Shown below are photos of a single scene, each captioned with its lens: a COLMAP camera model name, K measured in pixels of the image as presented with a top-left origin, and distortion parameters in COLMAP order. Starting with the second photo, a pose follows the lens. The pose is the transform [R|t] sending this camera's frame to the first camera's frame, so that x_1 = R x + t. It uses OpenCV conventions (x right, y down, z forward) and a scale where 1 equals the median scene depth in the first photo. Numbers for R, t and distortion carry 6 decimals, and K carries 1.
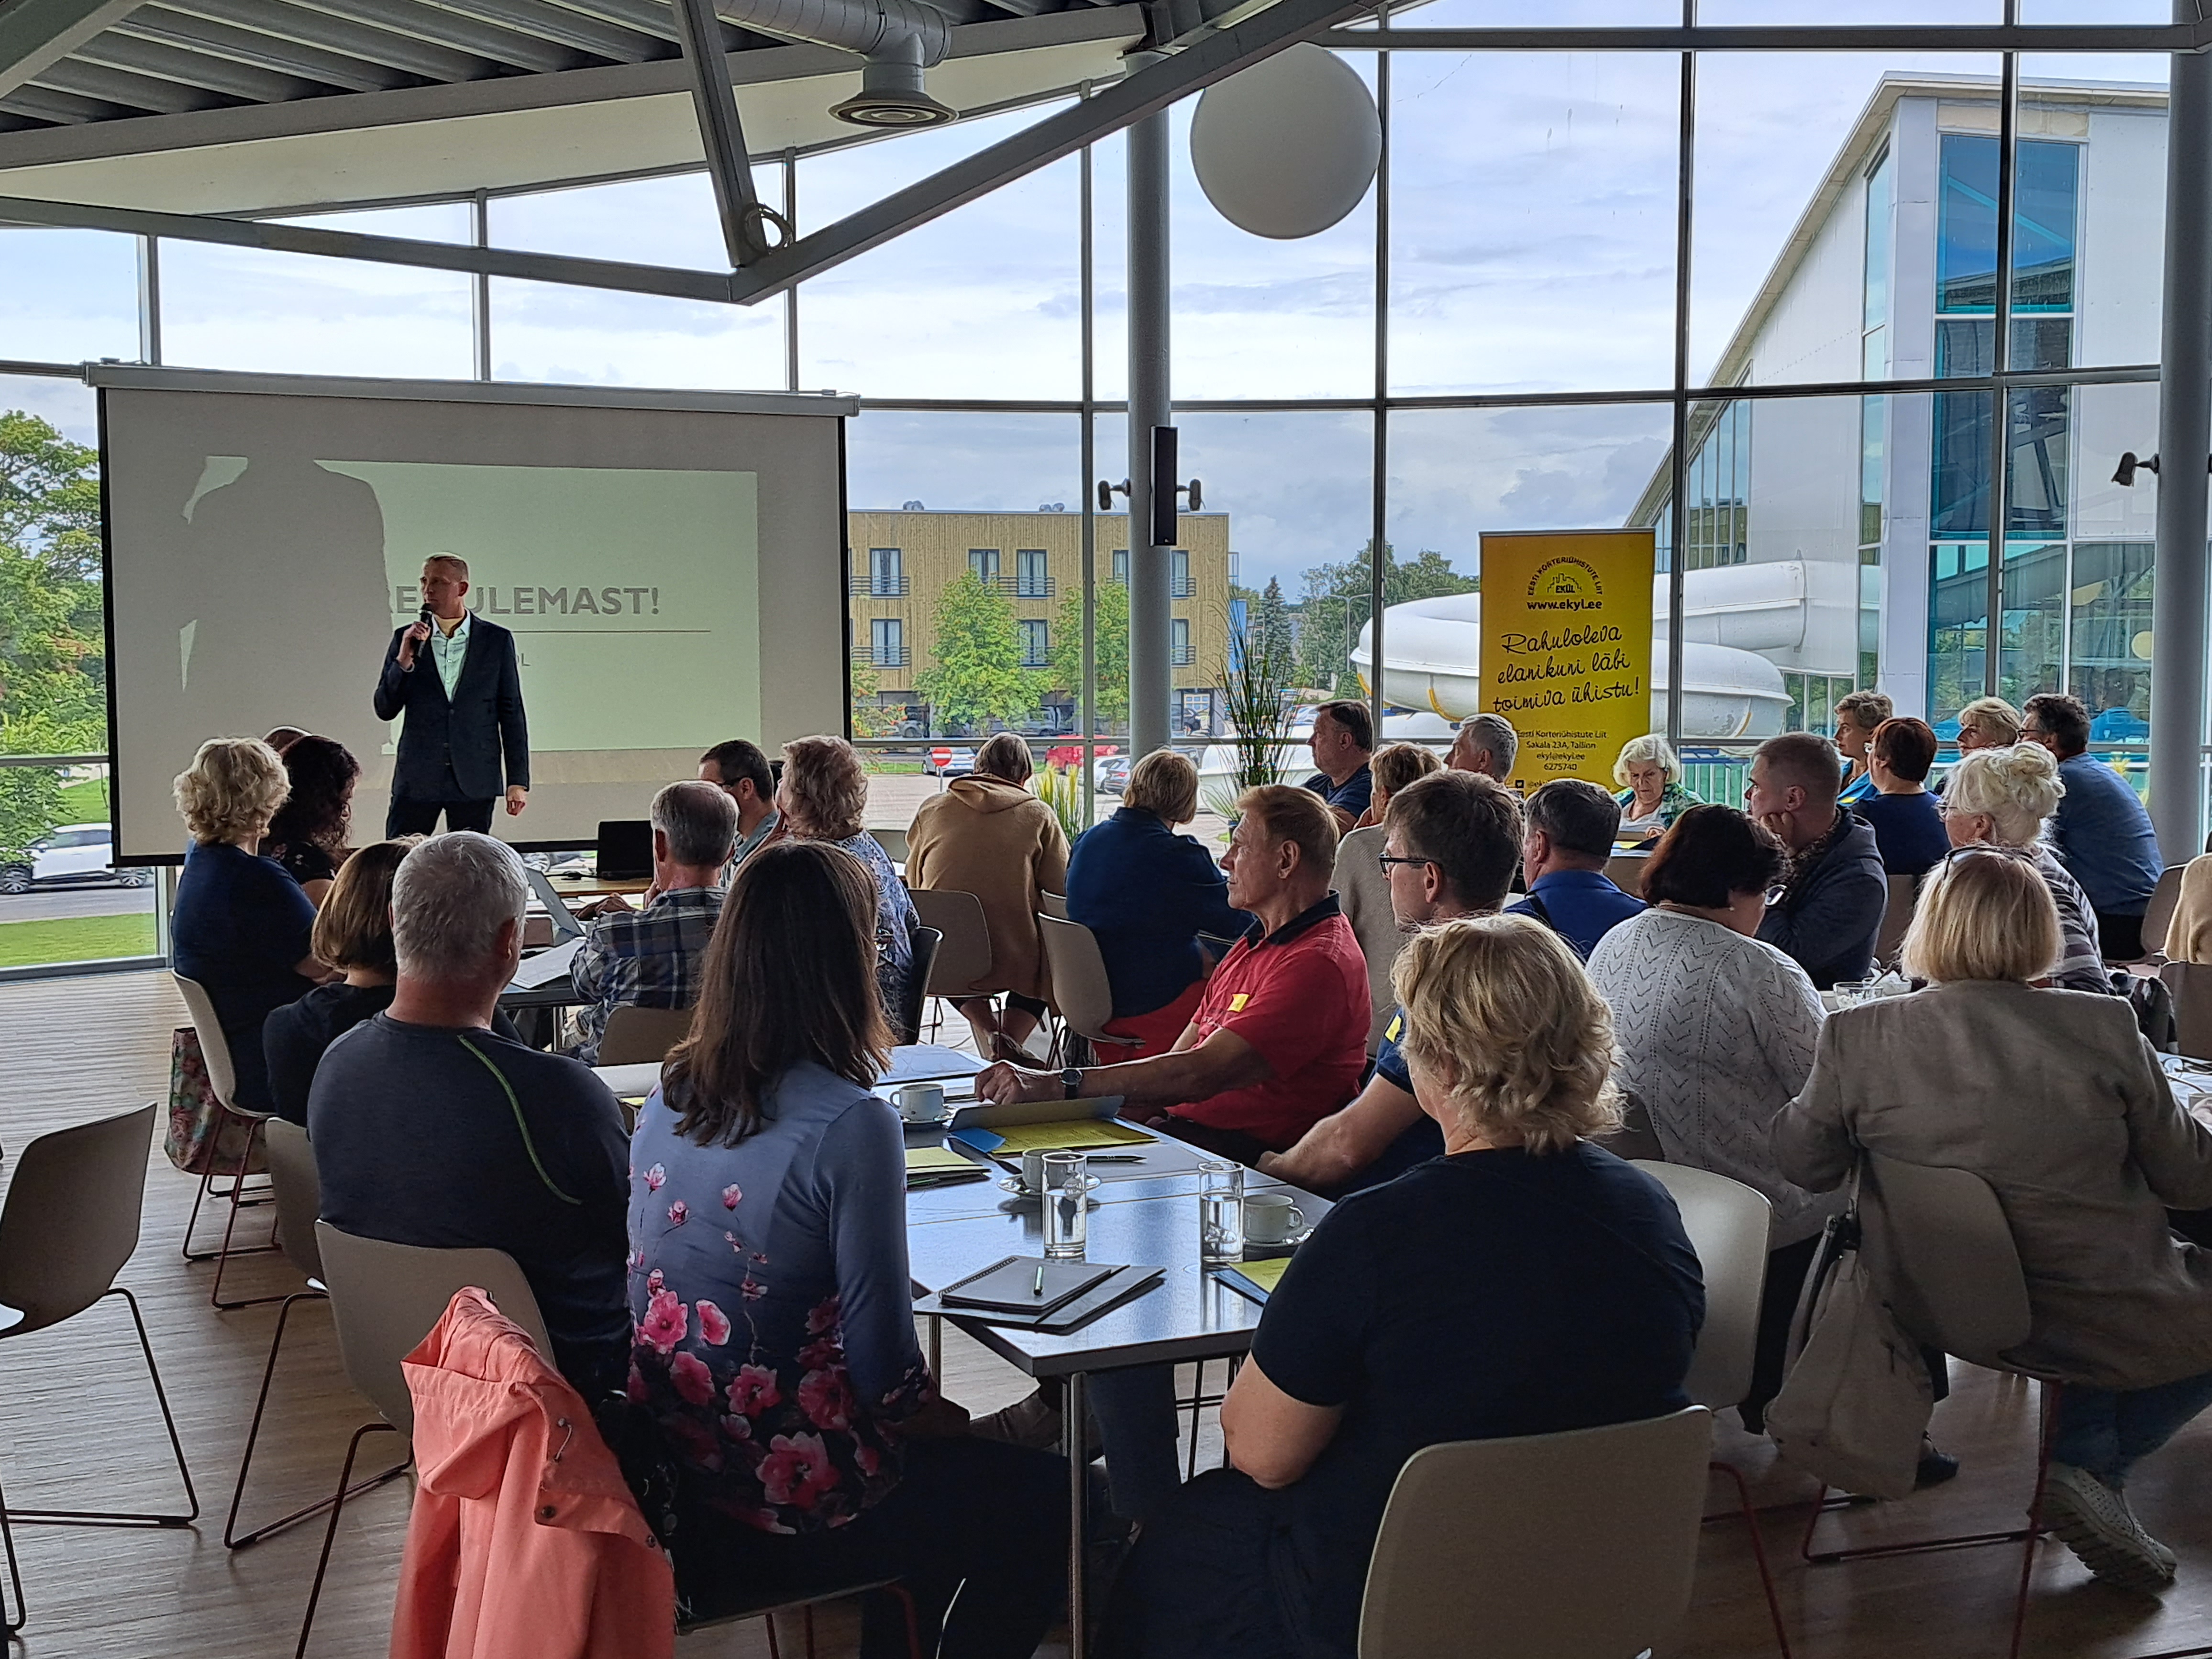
lens RADIAL K [[2951.6, 0, 1153.8], [0, 2951.6, 858.7], [0, 0, 1]] dist [0.190838, -0.584088]
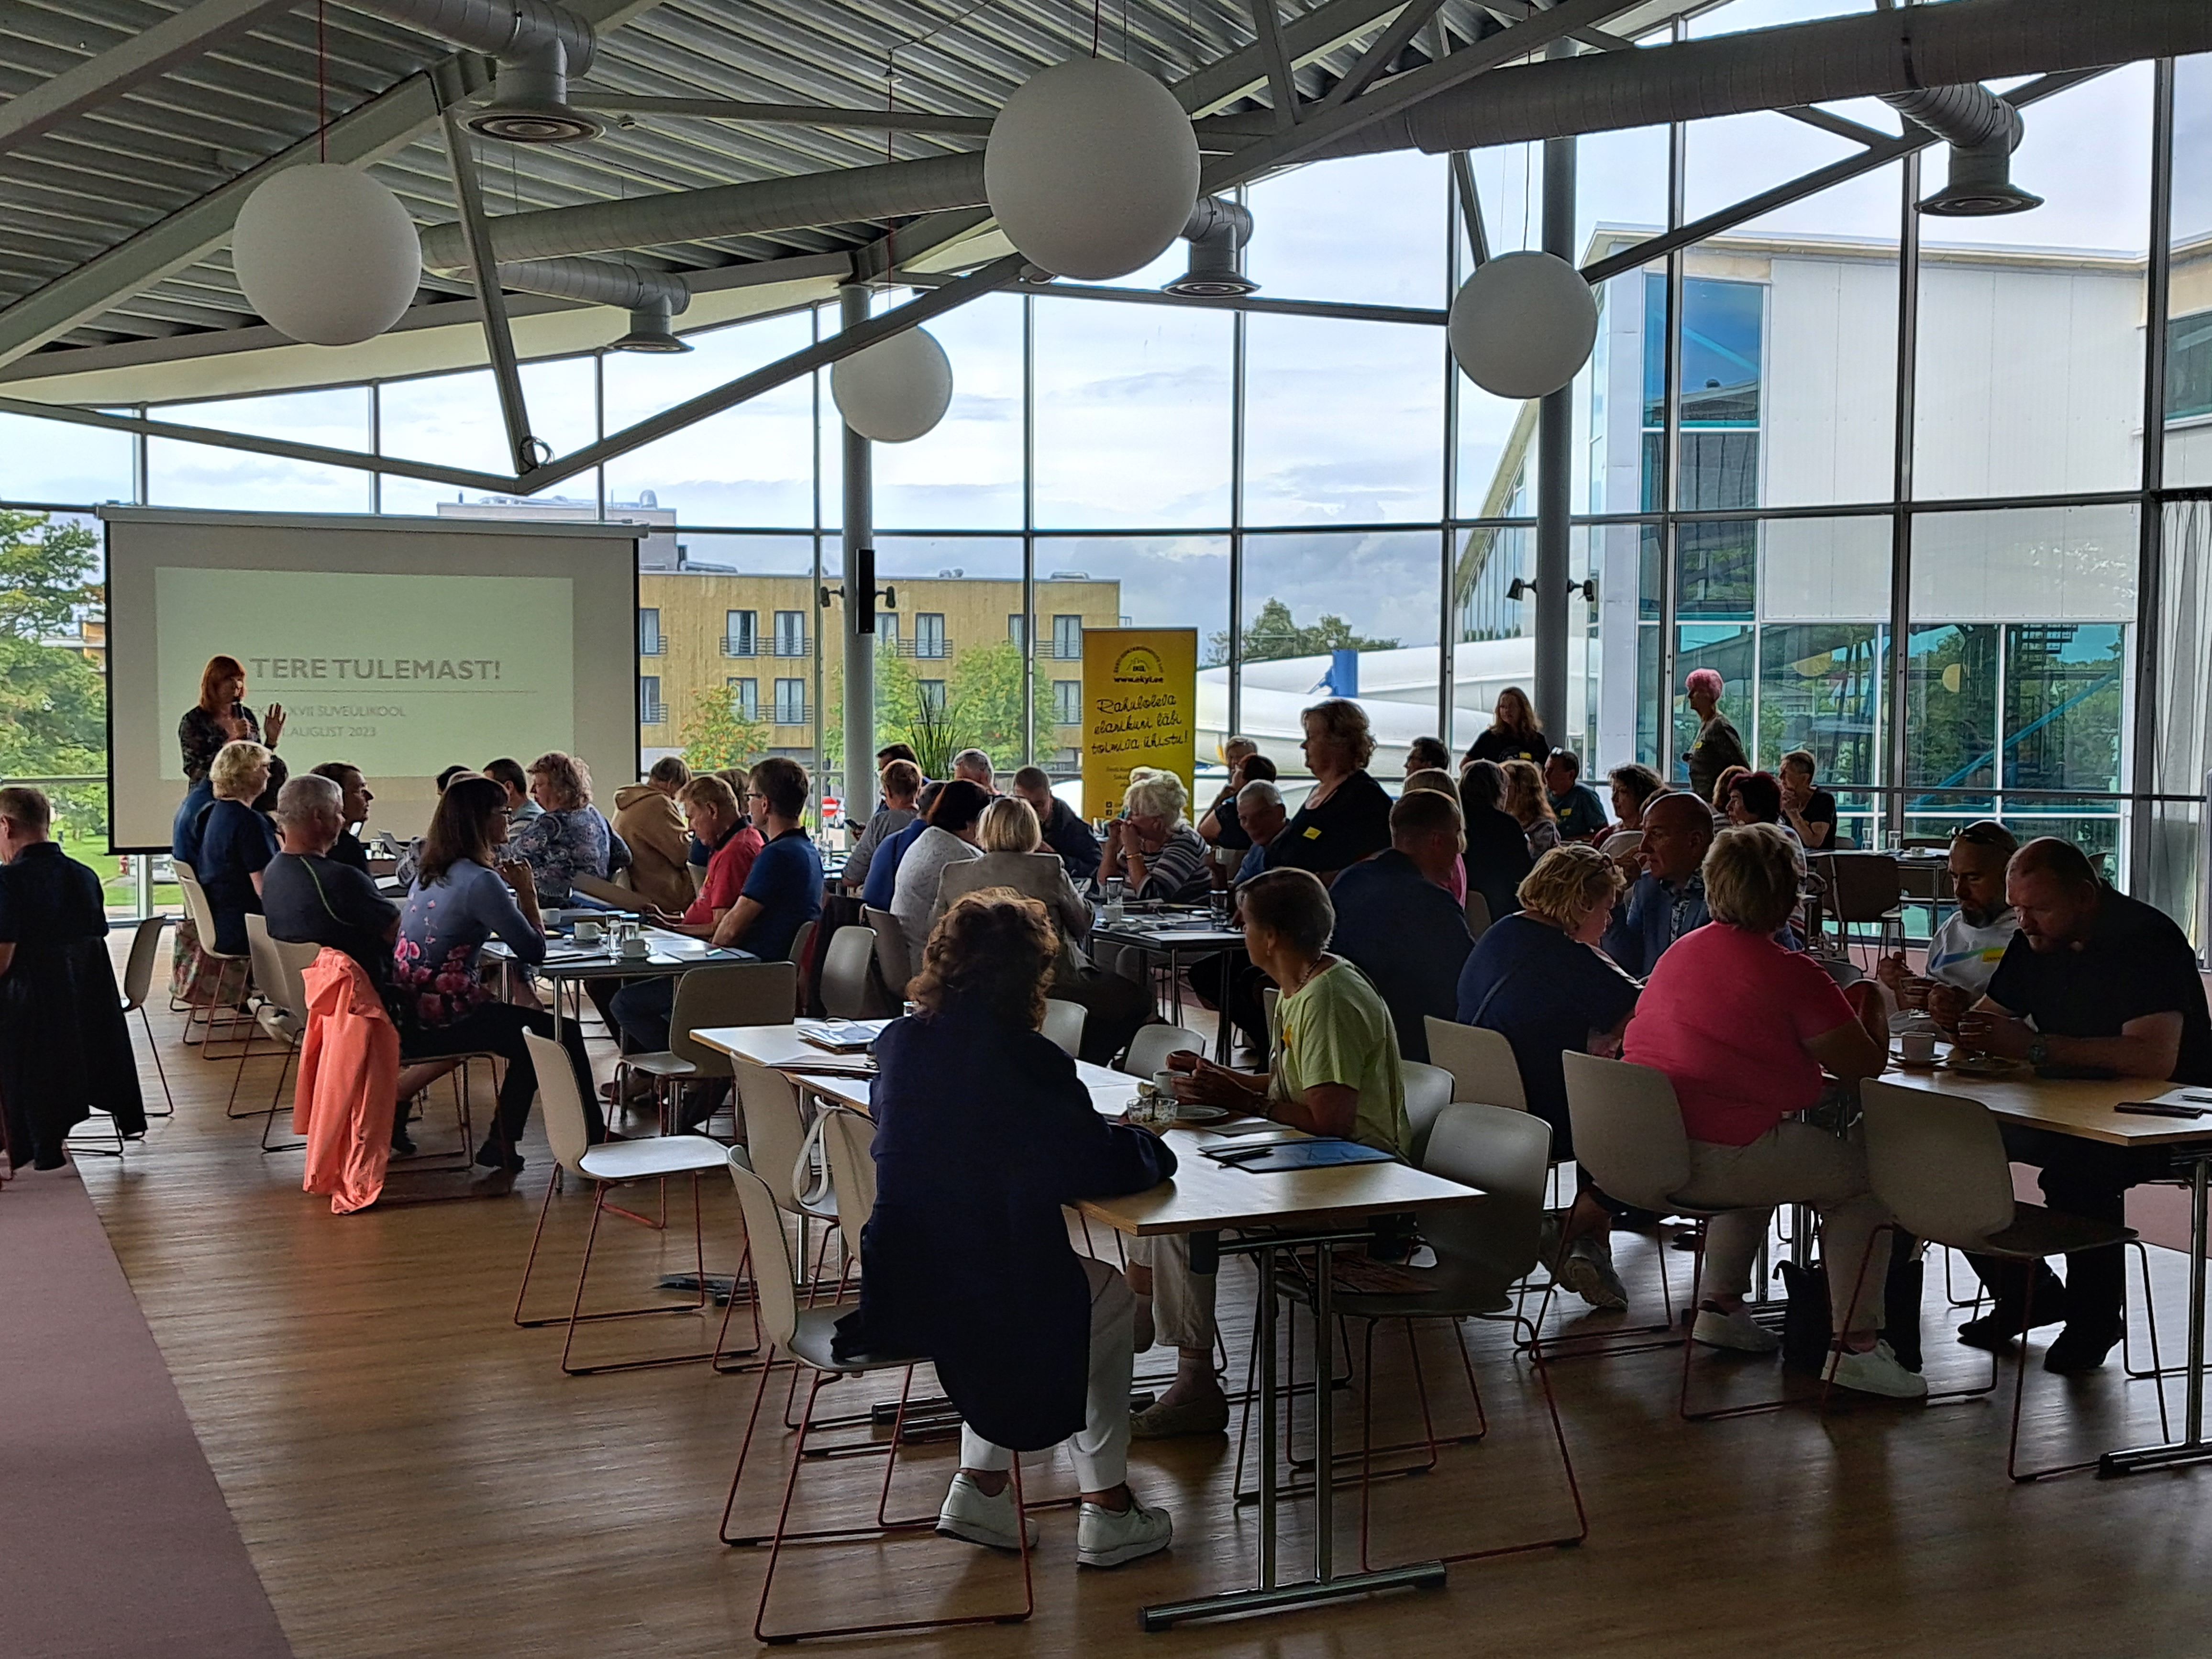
lens RADIAL K [[2951.6, 0, 1153.8], [0, 2951.6, 858.7], [0, 0, 1]] dist [0.190838, -0.584088]
pose [[0.999695, 0.004976, 0.024204, 0.108654], [-0.004486, 0.999784, -0.020295, 0.029517], [-0.024300, 0.020180, 0.999501, -0.411778]]
